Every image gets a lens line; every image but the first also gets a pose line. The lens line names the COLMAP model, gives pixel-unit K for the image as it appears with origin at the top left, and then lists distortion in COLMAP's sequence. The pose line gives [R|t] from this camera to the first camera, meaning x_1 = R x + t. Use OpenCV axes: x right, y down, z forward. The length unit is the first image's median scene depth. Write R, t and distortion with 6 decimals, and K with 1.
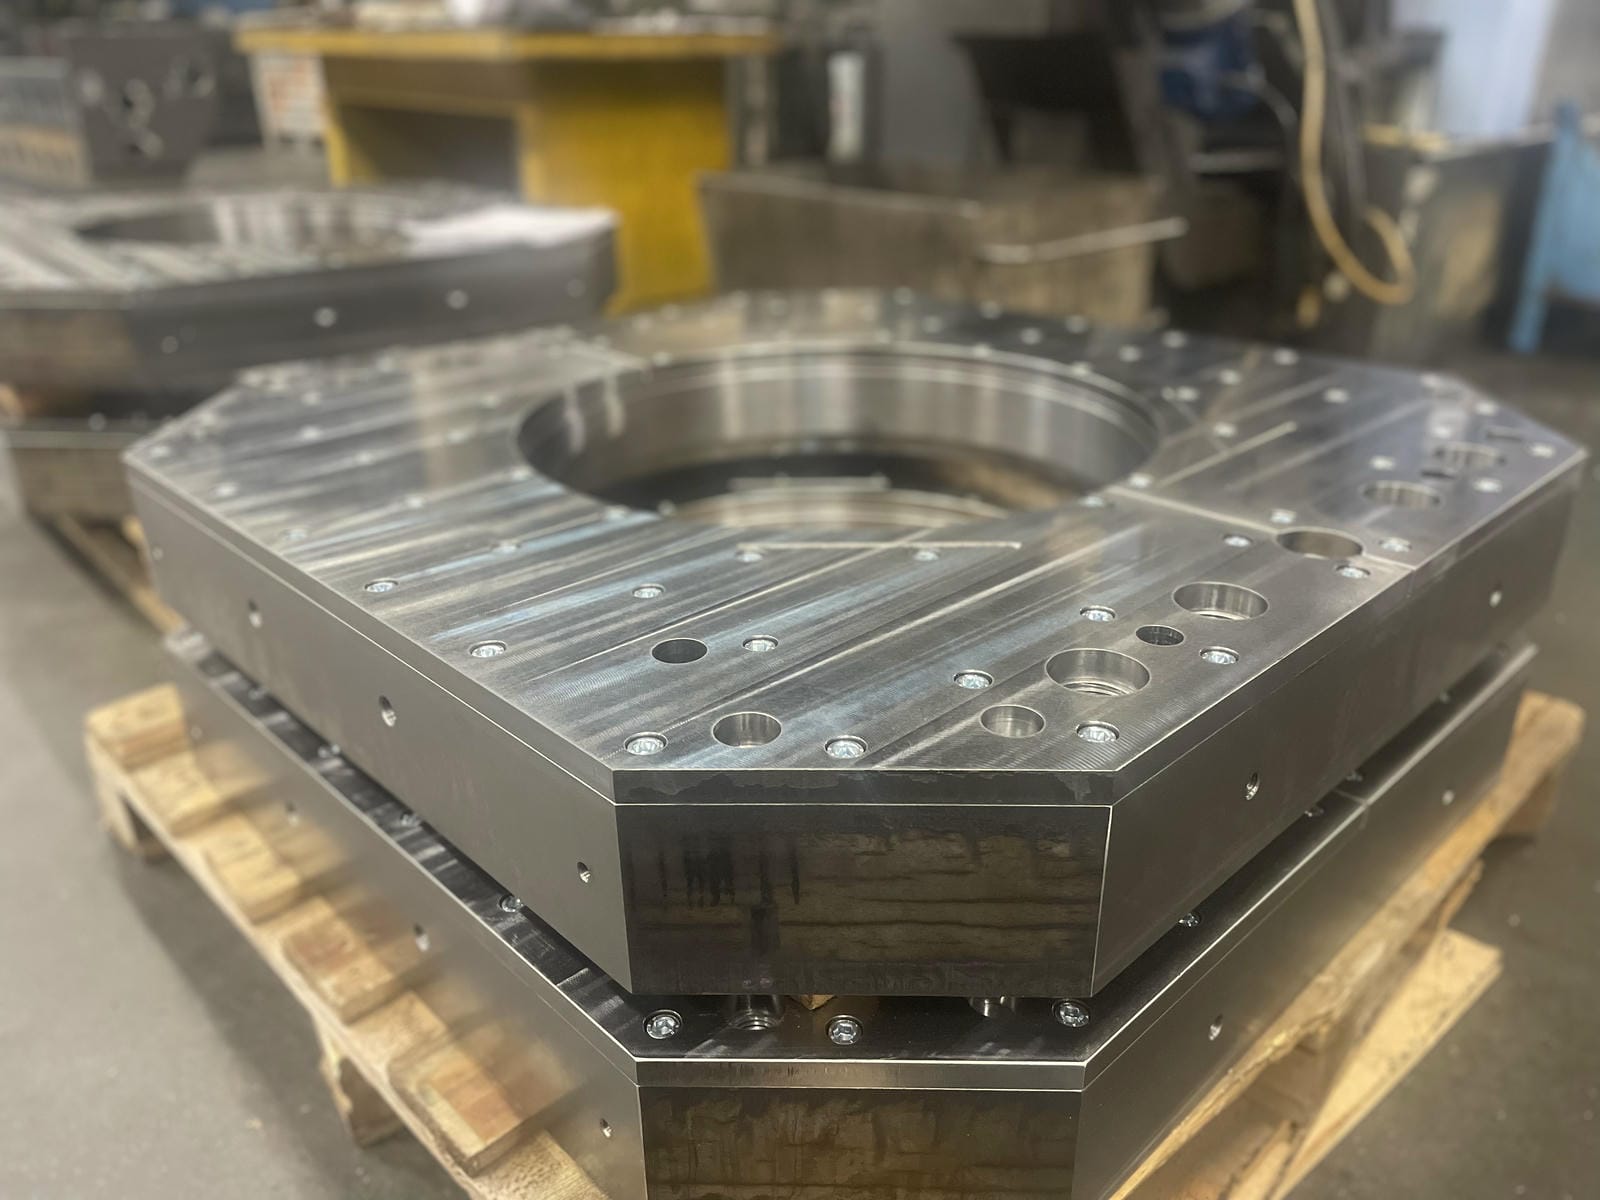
lens RADIAL K [[1216.2, 0, 802.0], [0, 1216.2, 605.7], [0, 0, 1]] dist [0.056205, -0.065784]
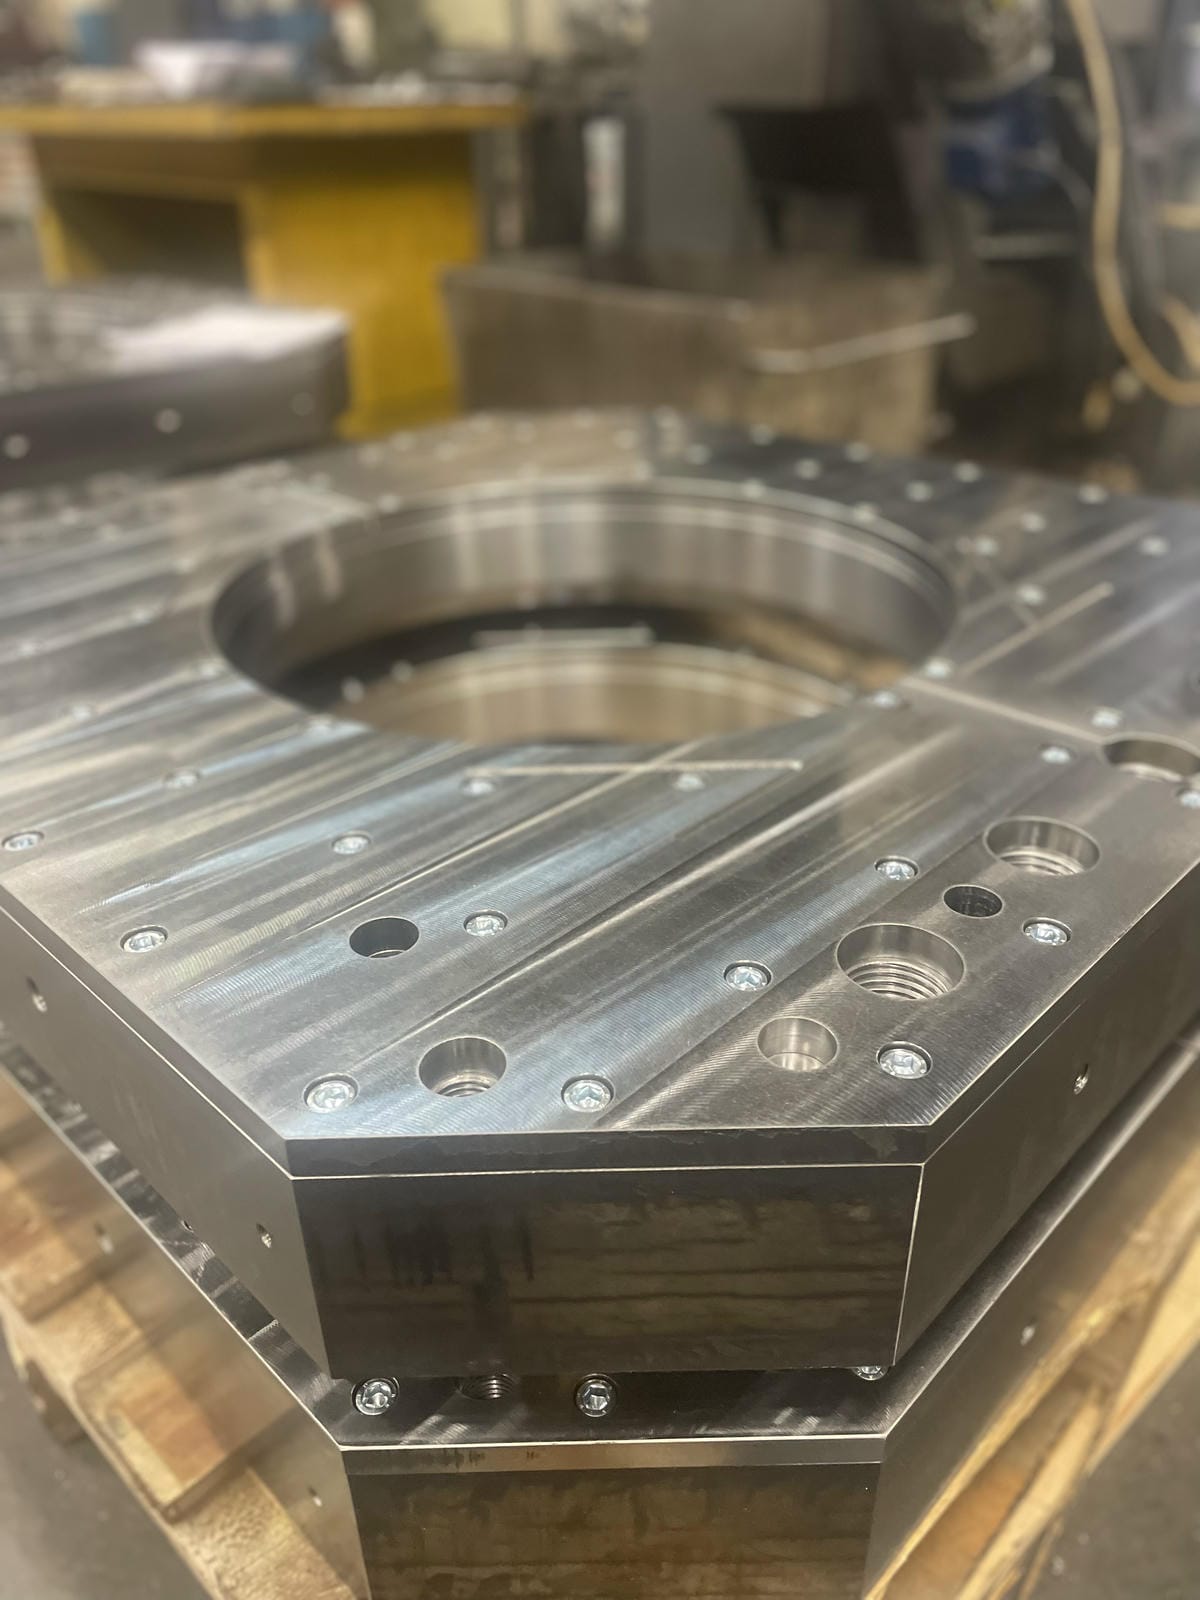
lens RADIAL K [[1216.2, 0, 607.9], [0, 1216.2, 804.8], [0, 0, 1]] dist [0.056205, -0.065784]
pose [[0.999436, -0.019833, 0.027088, 0.020956], [0.017402, 0.996040, 0.087192, -0.091247], [-0.028710, -0.086671, 0.995823, 0.153535]]
